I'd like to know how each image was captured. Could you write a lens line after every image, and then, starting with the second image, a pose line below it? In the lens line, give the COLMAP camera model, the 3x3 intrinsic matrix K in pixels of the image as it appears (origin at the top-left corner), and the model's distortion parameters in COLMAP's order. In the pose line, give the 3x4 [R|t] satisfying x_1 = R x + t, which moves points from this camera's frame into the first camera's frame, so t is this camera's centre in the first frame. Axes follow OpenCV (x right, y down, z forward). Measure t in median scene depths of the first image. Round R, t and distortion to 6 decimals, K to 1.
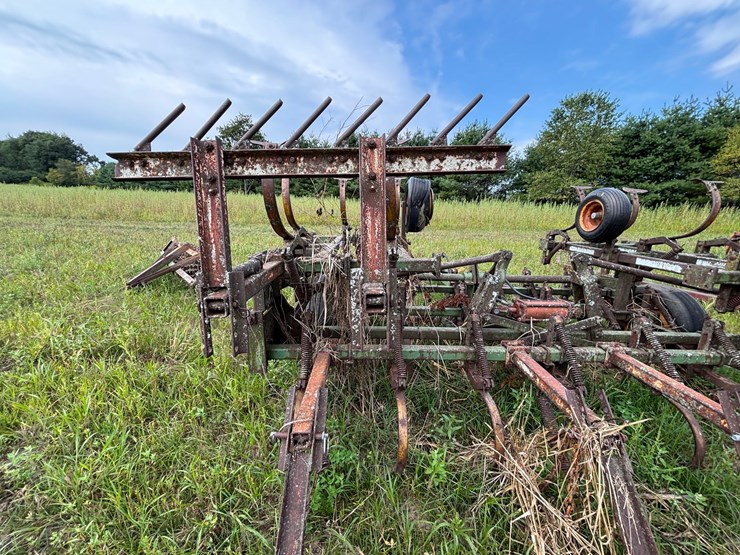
lens RADIAL K [[298.6, 0, 369.6], [0, 298.6, 277.2], [0, 0, 1]] dist [-0.001440, 0.000043]
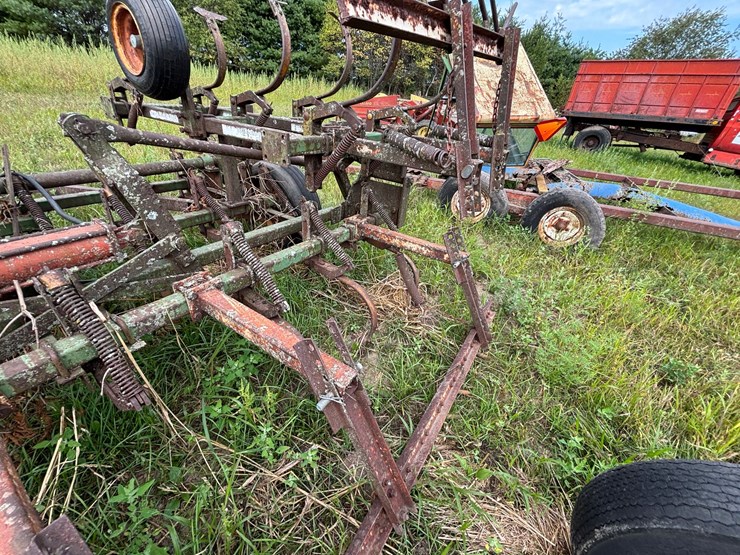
lens RADIAL K [[293.3, 0, 370.8], [0, 293.3, 276.8], [0, 0, 1]] dist [0.000533, 0.000500]
pose [[0.573701, -0.405558, 0.711611, 0.447162], [0.112151, 0.899522, 0.422235, 0.003390], [-0.811350, -0.162429, 0.561540, 0.276603]]
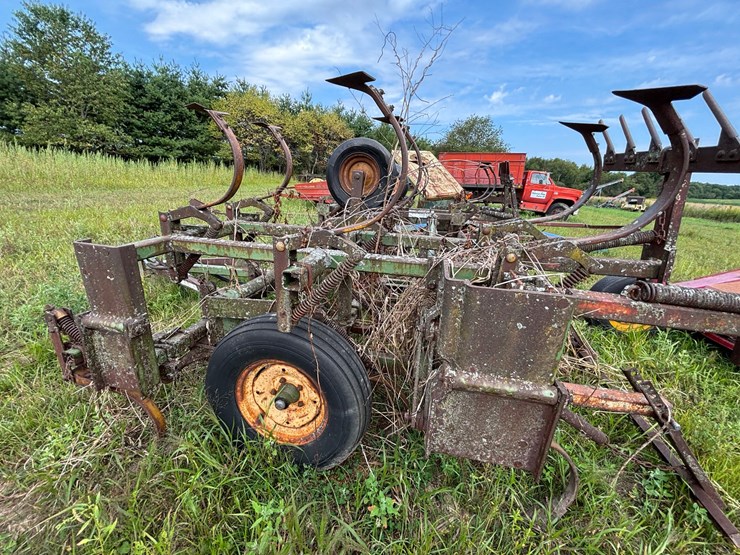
lens RADIAL K [[299.3, 0, 369.3], [0, 299.3, 279.1], [0, 0, 1]] dist [0.001819, 0.000808]
pose [[0.211188, -0.319415, 0.923782, -0.705533], [0.173806, 0.942309, 0.286087, -0.179938], [-0.961869, 0.100141, 0.254520, 0.648143]]
